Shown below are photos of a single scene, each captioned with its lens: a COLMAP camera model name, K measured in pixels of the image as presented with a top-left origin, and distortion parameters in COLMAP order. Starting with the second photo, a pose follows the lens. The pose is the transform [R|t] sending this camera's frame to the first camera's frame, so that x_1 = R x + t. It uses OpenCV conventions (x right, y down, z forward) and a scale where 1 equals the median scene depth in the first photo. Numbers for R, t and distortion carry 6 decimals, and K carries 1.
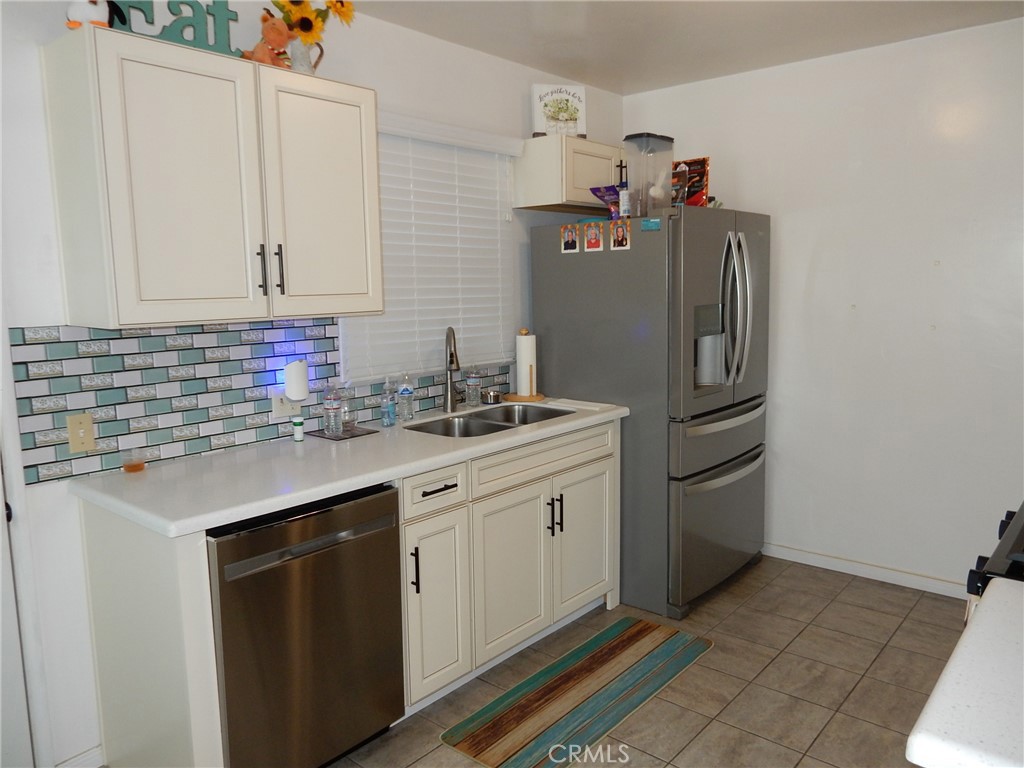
lens RADIAL K [[755.7, 0, 512.0], [0, 755.7, 384.0], [0, 0, 1]] dist [-0.004094, 0.003972]
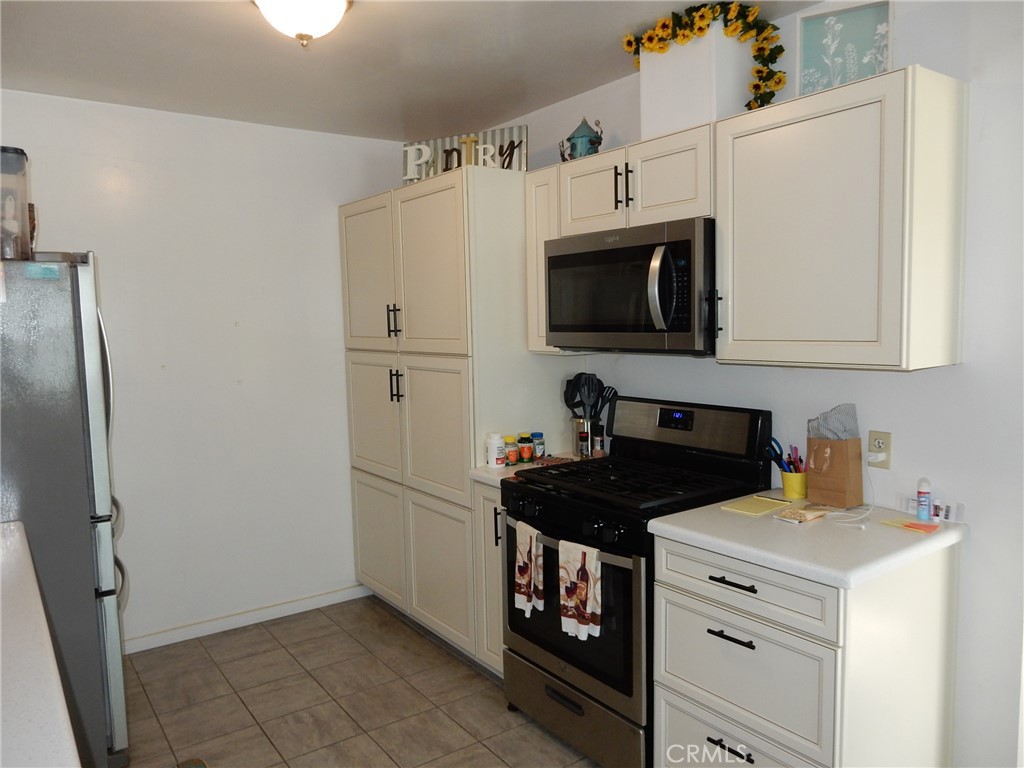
lens RADIAL K [[755.7, 0, 512.0], [0, 755.7, 384.0], [0, 0, 1]] dist [-0.004094, 0.003972]
pose [[0.244488, -0.071899, 0.966983, -0.441145], [0.142666, 0.989061, 0.037470, -0.060541], [-0.959100, 0.128794, 0.252071, 0.380187]]
